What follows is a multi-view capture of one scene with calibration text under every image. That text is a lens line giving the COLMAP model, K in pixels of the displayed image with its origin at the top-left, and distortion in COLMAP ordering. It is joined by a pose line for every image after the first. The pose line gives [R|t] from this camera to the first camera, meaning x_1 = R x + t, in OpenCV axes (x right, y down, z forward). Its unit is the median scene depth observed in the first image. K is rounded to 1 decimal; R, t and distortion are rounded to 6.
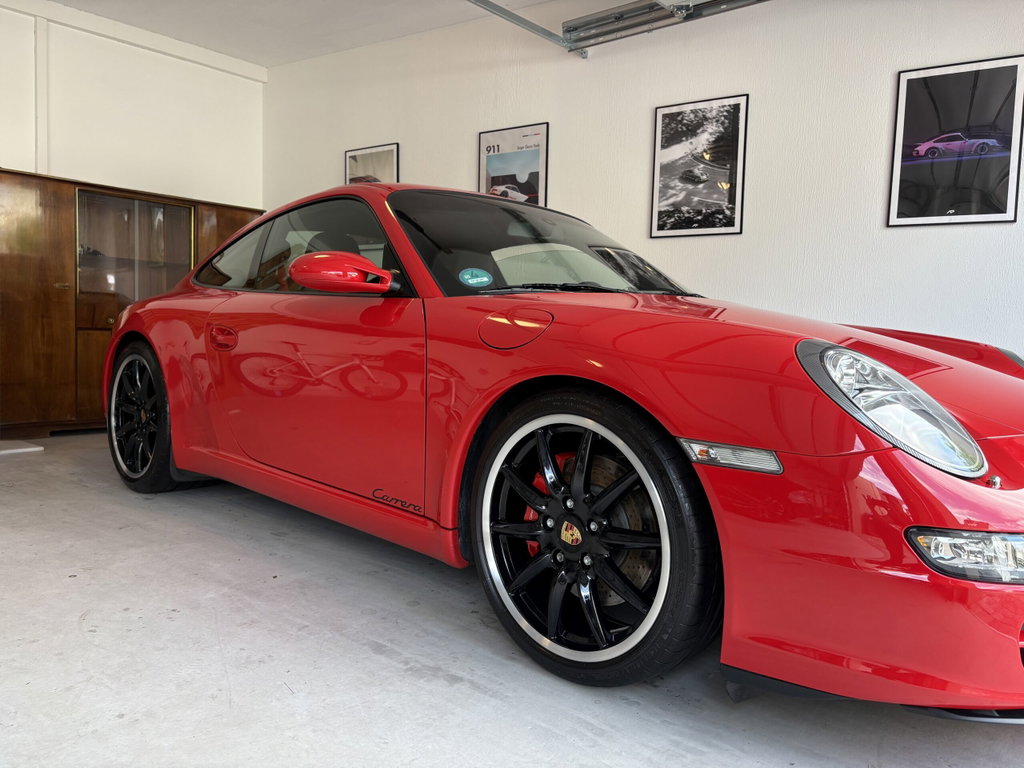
lens RADIAL K [[759.8, 0, 512.0], [0, 759.8, 384.0], [0, 0, 1]] dist [0.022875, -0.046363]
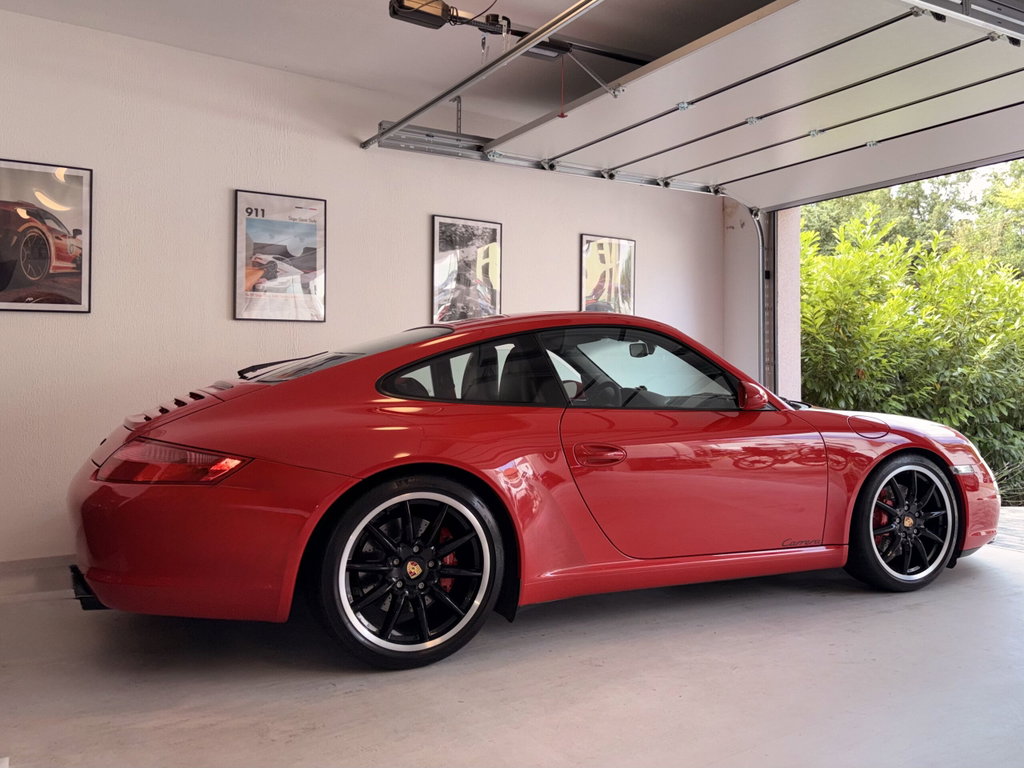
lens RADIAL K [[768.6, 0, 551.7], [0, 768.6, 428.1], [0, 0, 1]] dist [0.000898, -0.051365]
pose [[0.371570, -0.100726, 0.922925, -0.997726], [0.072629, 0.994204, 0.079265, -0.139343], [-0.925560, 0.037578, 0.376732, 0.471625]]
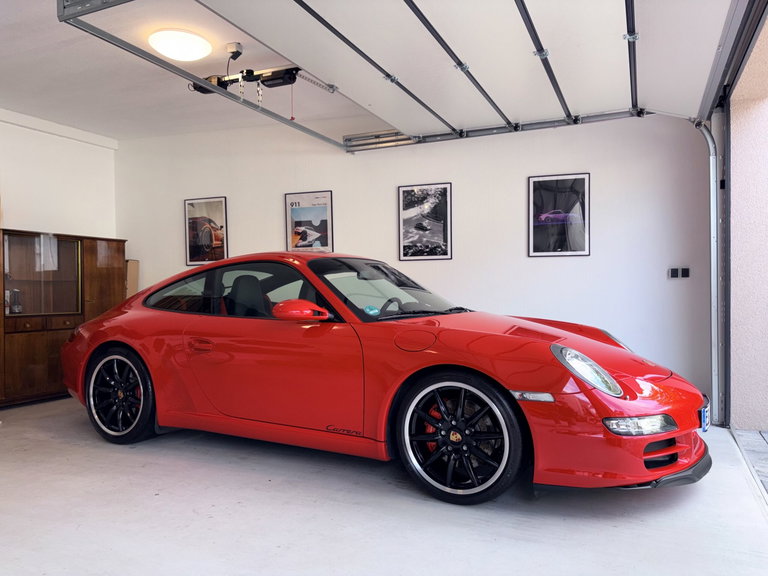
lens RADIAL K [[559.7, 0, 384.0], [0, 559.7, 288.0], [0, 0, 1]] dist [-0.006345, -0.004293]
pose [[0.961105, -0.035819, 0.273851, -0.232339], [0.056788, 0.995997, -0.069027, -0.055201], [-0.270283, 0.081894, 0.959292, -0.223886]]
